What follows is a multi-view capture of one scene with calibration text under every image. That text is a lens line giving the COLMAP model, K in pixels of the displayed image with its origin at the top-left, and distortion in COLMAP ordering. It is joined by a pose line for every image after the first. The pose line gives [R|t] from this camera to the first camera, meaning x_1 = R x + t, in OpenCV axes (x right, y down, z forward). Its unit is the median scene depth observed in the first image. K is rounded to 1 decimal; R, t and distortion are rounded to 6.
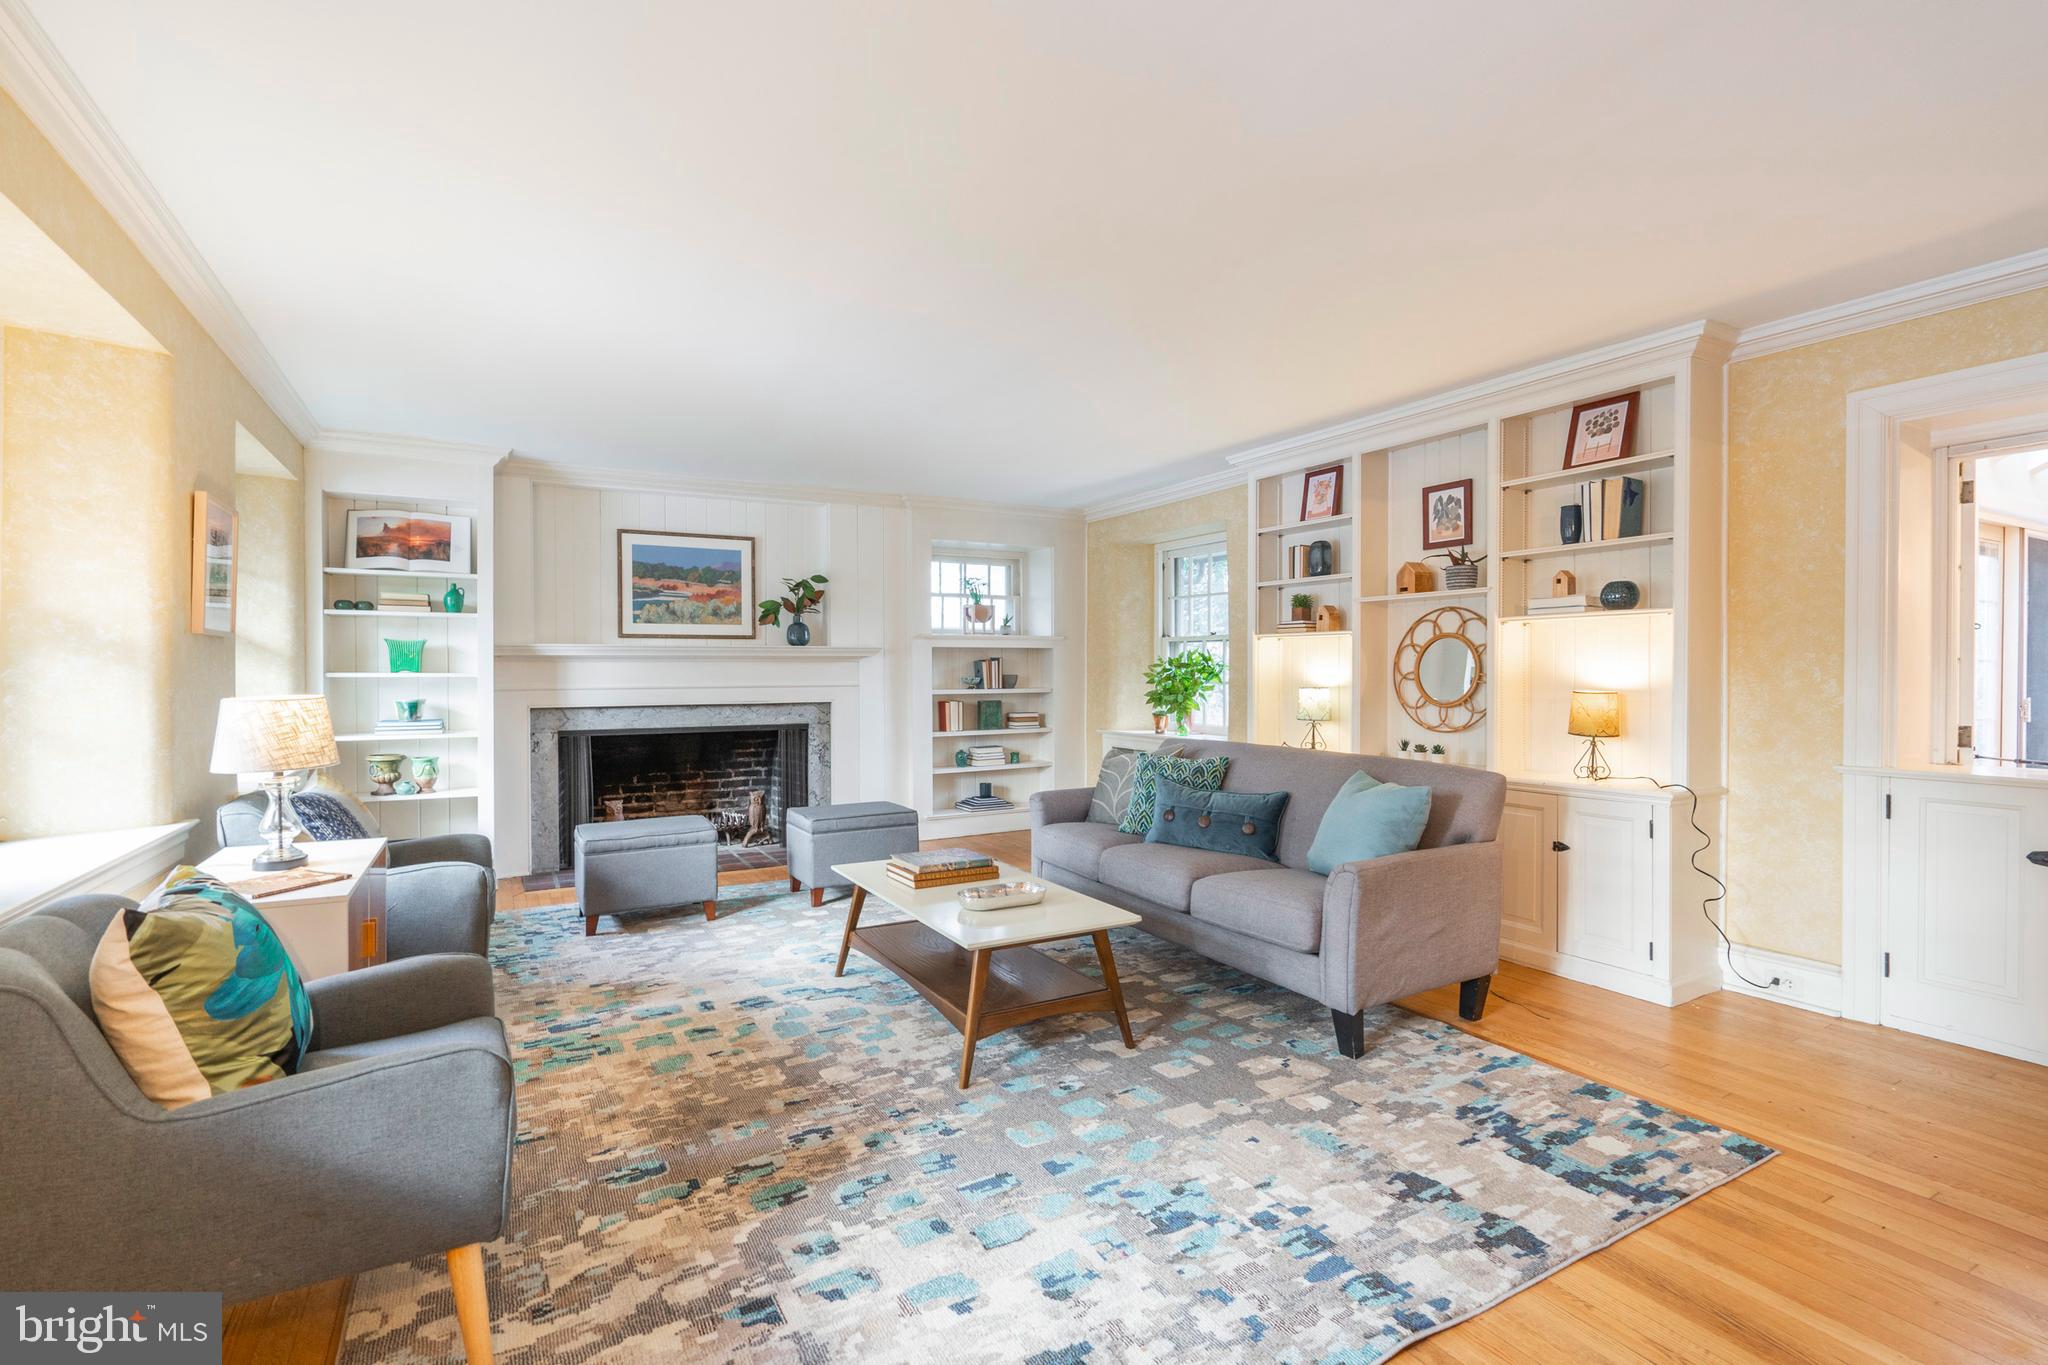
lens RADIAL K [[936.6, 0, 1019.9], [0, 936.6, 682.9], [0, 0, 1]] dist [-0.001396, 0.002683]
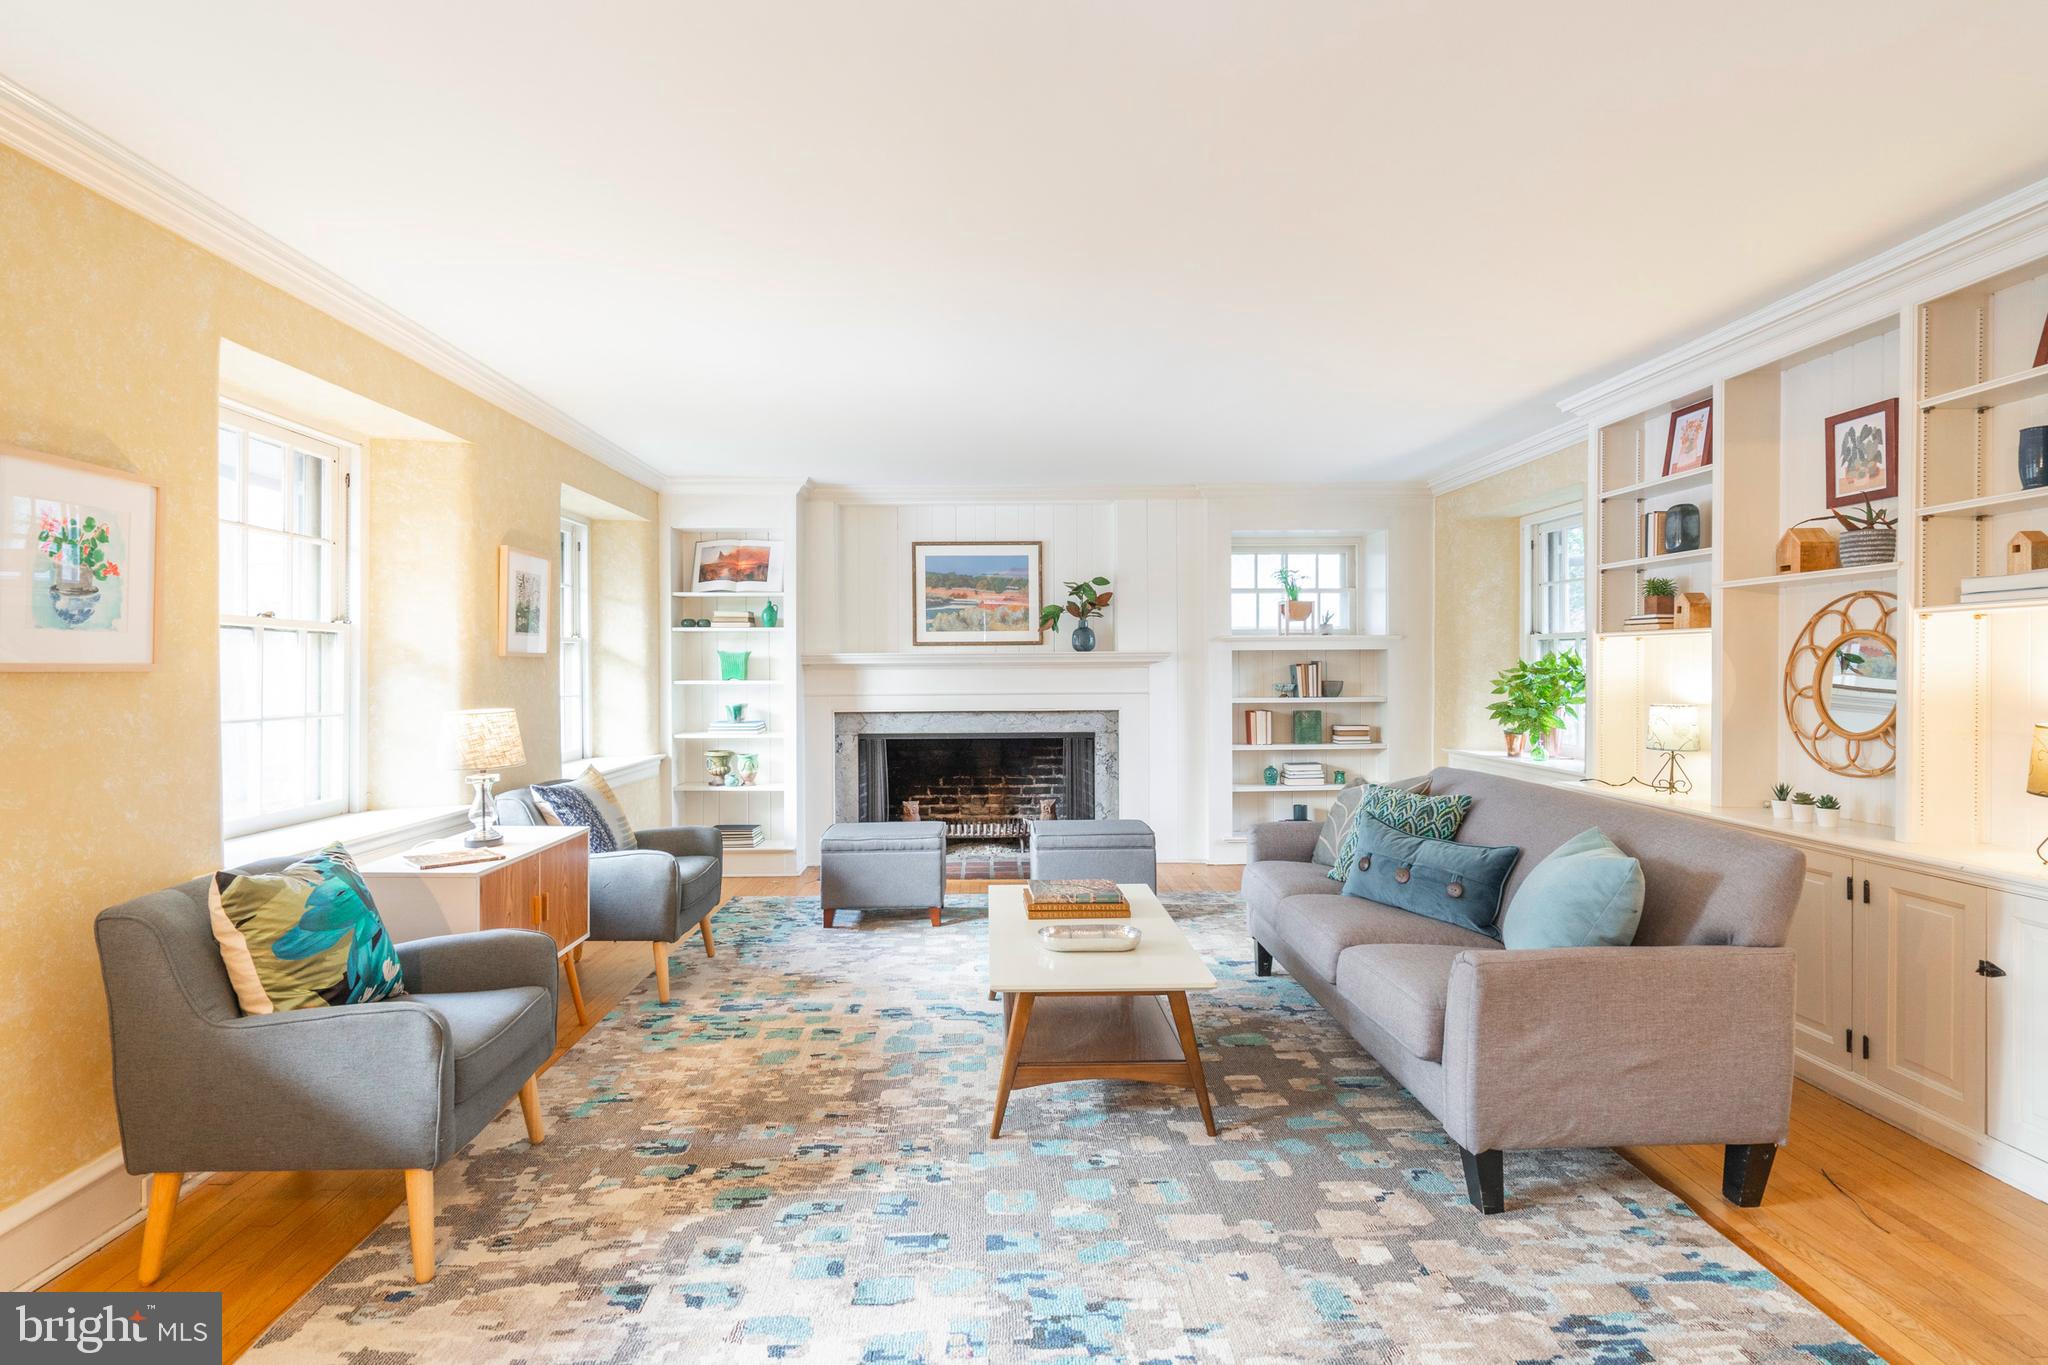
lens RADIAL K [[1011.2, 0, 1012.6], [0, 1011.2, 676.9], [0, 0, 1]] dist [0.003150, 0.001903]
pose [[0.883156, 0.002401, -0.469073, 0.342933], [-0.002980, 0.999995, -0.000492, -0.022765], [0.469070, 0.001832, 0.883159, 0.090039]]
